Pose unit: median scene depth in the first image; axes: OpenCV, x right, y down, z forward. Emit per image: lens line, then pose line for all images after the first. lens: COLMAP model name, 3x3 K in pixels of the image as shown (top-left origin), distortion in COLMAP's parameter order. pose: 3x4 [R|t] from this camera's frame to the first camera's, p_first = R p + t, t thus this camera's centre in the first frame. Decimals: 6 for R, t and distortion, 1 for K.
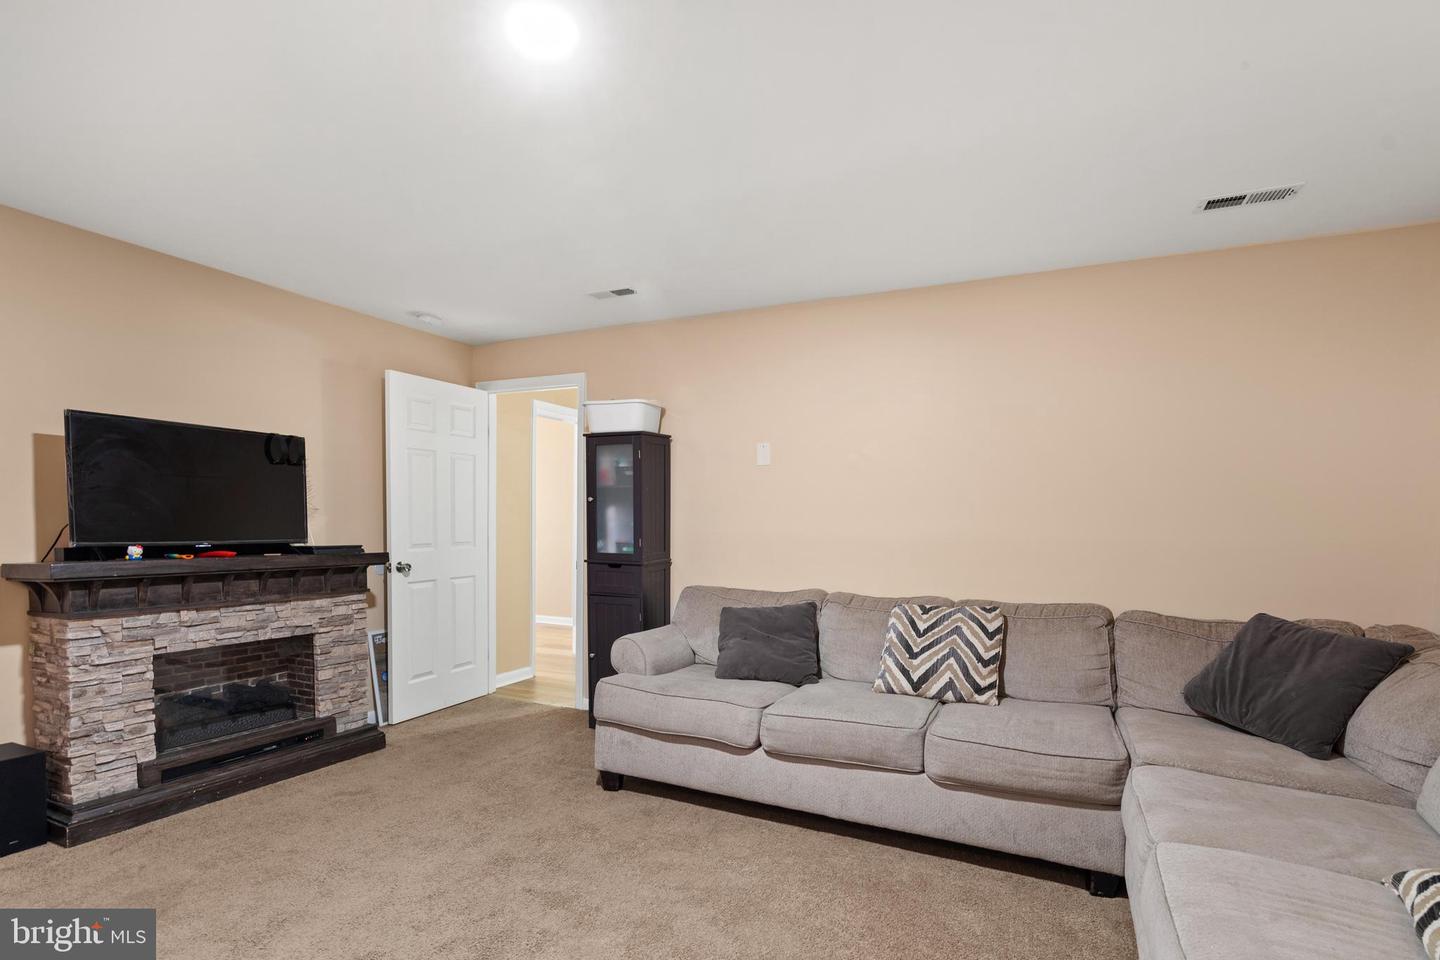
lens RADIAL K [[716.3, 0, 723.7], [0, 716.3, 515.8], [0, 0, 1]] dist [0.002652, 0.000108]
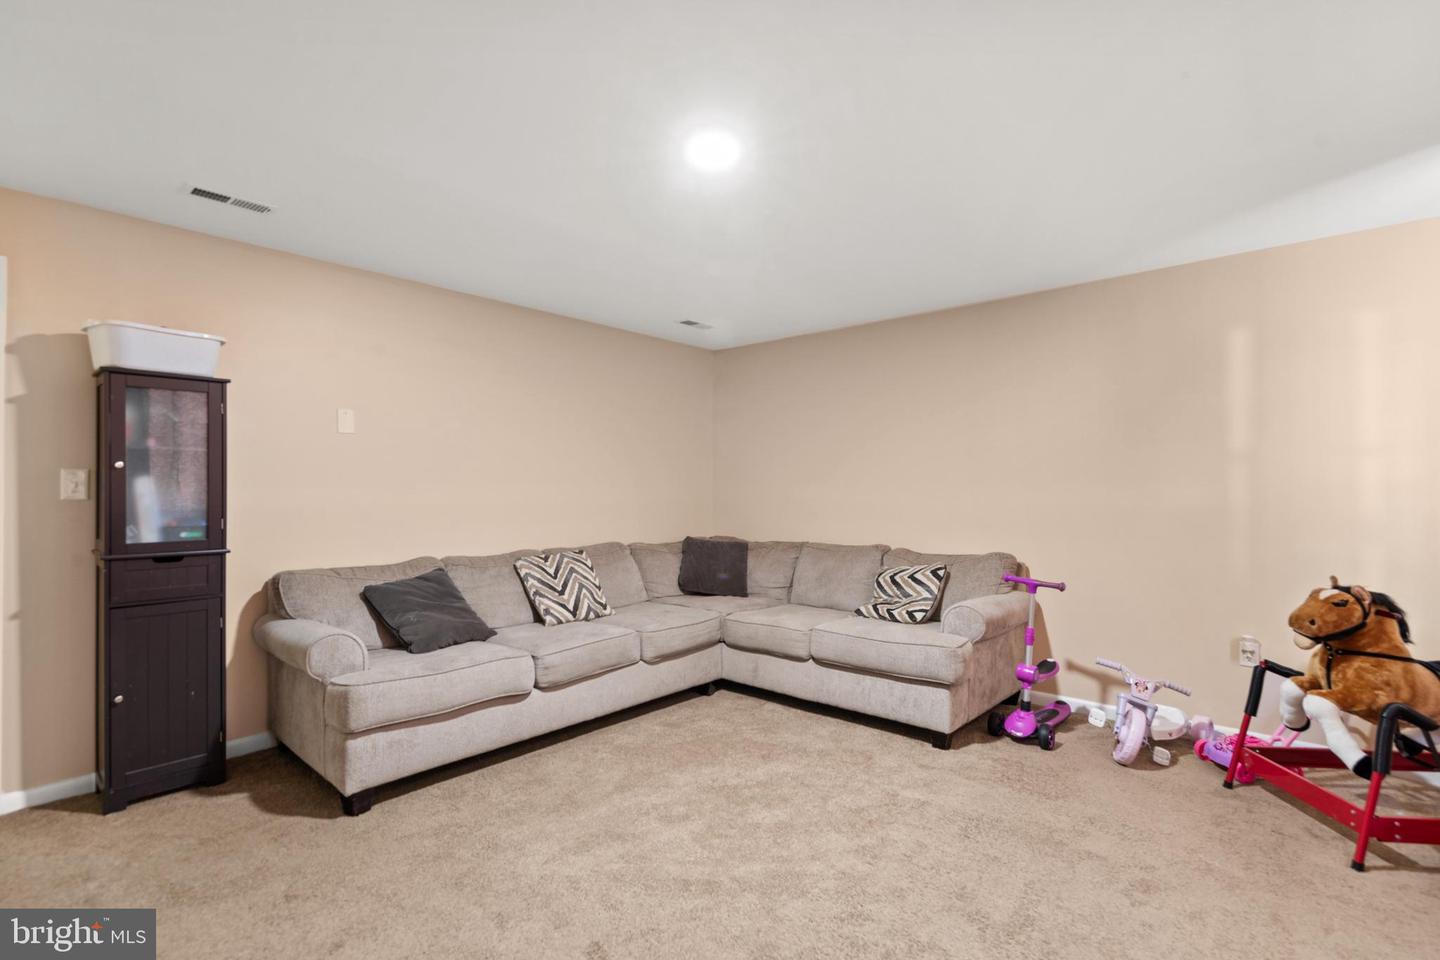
lens RADIAL K [[682.7, 0, 728.3], [0, 682.7, 487.4], [0, 0, 1]] dist [0.001708, 0.000207]
pose [[0.262696, -0.002375, 0.964876, -0.838685], [0.018357, 0.999828, -0.002536, 0.014714], [-0.964704, 0.018378, 0.262695, 0.387827]]
